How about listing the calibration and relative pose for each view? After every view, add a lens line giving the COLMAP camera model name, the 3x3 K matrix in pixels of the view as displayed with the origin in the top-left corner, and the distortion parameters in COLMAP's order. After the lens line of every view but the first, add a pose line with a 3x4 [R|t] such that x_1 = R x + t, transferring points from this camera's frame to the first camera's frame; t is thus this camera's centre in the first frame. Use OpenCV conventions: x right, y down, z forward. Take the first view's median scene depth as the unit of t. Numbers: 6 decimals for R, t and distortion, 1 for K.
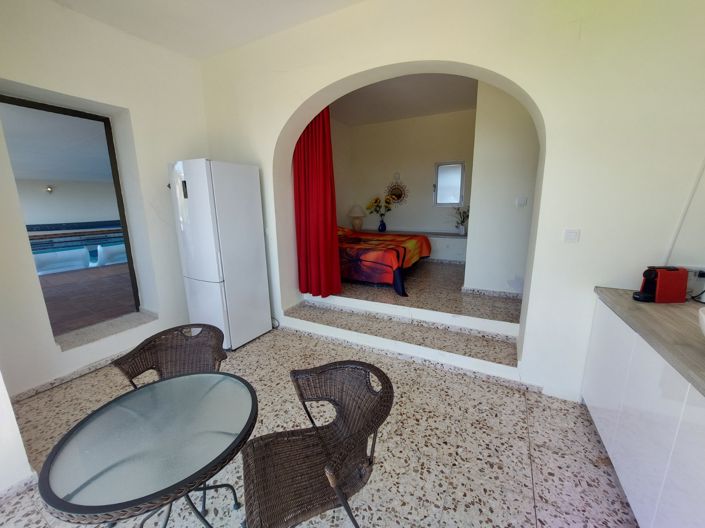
lens RADIAL K [[282.0, 0, 352.1], [0, 282.0, 260.9], [0, 0, 1]] dist [-0.023024, 0.002199]
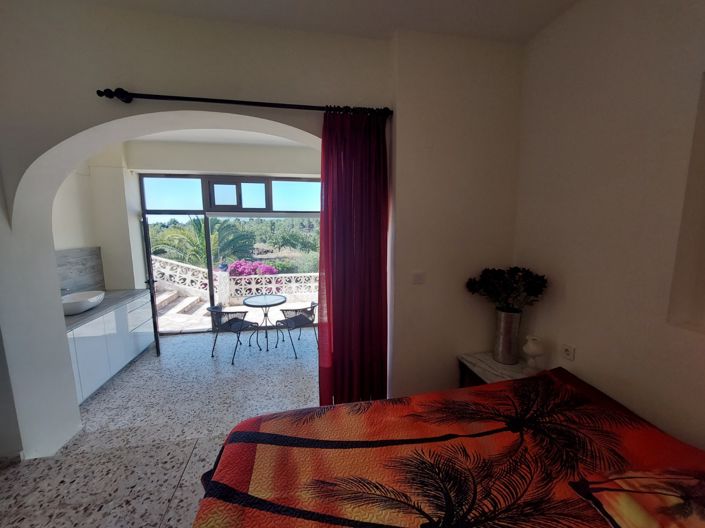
lens RADIAL K [[282.0, 0, 352.2], [0, 282.0, 265.2], [0, 0, 1]] dist [-0.023024, 0.002199]
pose [[-0.780407, 0.099039, -0.617379, 0.496766], [-0.116604, 0.947004, 0.299312, -0.766889], [0.614304, 0.305574, -0.727499, 2.709010]]
